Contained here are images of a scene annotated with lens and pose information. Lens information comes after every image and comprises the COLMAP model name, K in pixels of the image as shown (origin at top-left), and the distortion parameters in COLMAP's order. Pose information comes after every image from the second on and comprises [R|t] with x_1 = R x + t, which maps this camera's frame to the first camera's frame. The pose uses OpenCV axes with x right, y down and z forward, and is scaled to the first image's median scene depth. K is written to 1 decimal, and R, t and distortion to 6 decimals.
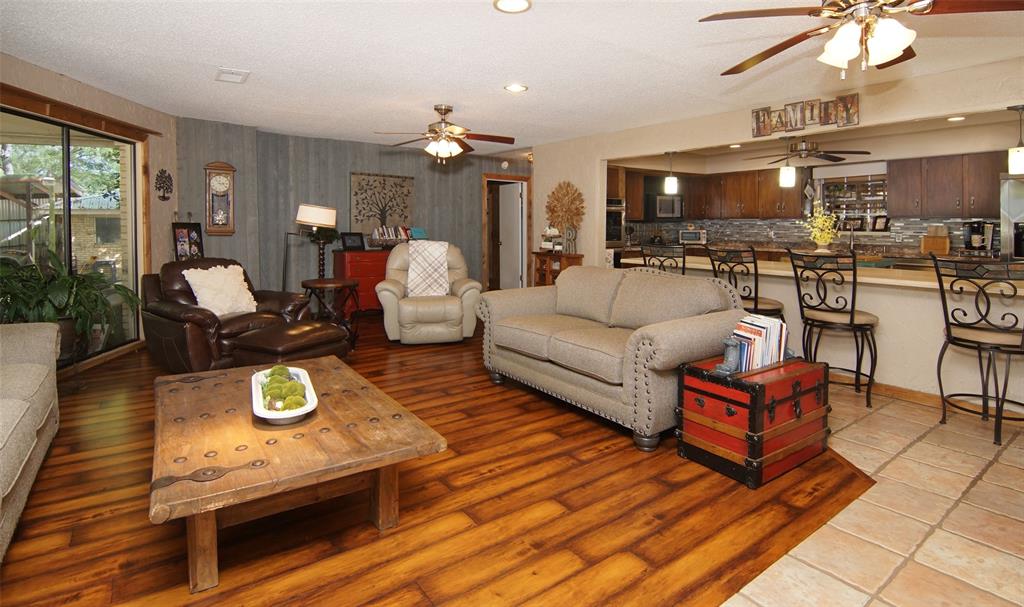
lens RADIAL K [[527.4, 0, 512.0], [0, 527.4, 303.5], [0, 0, 1]] dist [-0.015329, 0.000440]
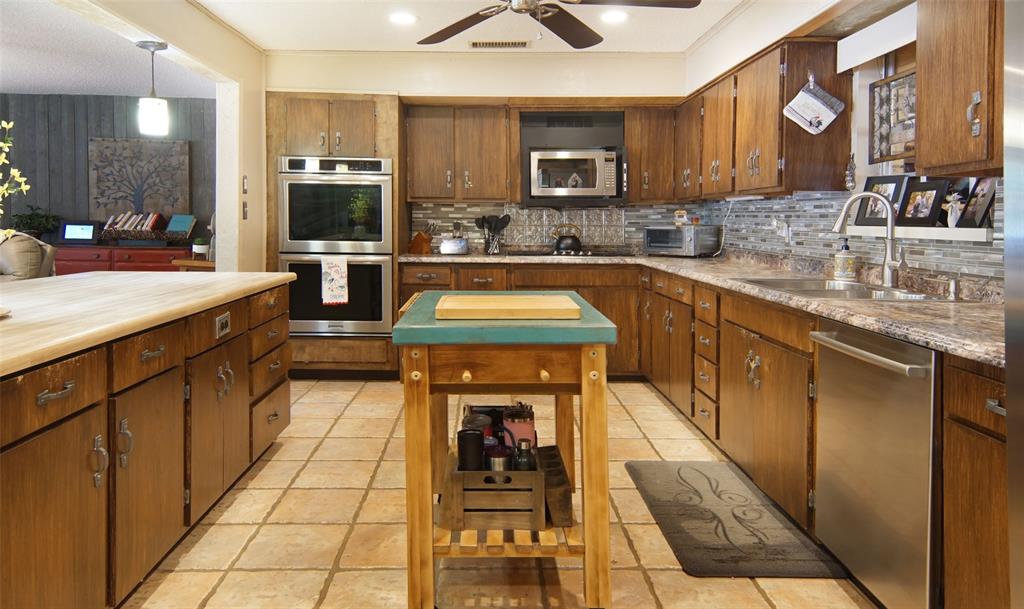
lens RADIAL K [[682.5, 0, 458.9], [0, 682.5, 282.3], [0, 0, 1]] dist [0.028058, 0.001065]
pose [[0.811742, 0.059665, -0.580960, 0.782812], [-0.095175, 0.994984, -0.030797, -0.079609], [0.576208, 0.080293, 0.813349, 0.611947]]
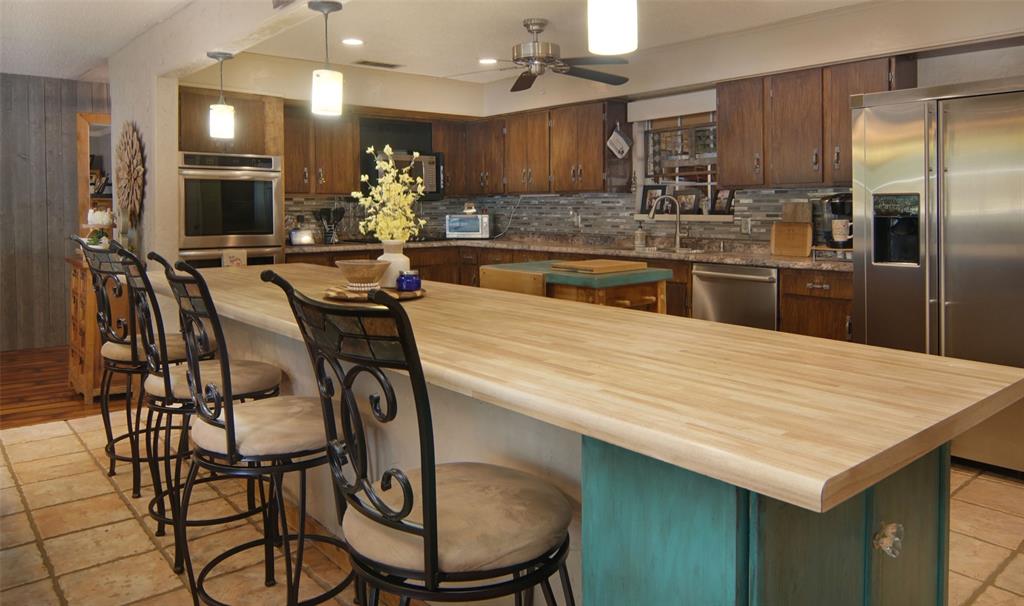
lens RADIAL K [[721.5, 0, 512.0], [0, 721.5, 303.0], [0, 0, 1]] dist [-0.007448, -0.001253]
pose [[0.996136, -0.013218, 0.086823, 0.465642], [0.014956, 0.999700, -0.019389, -0.036450], [-0.086540, 0.020612, 0.996035, 0.293623]]
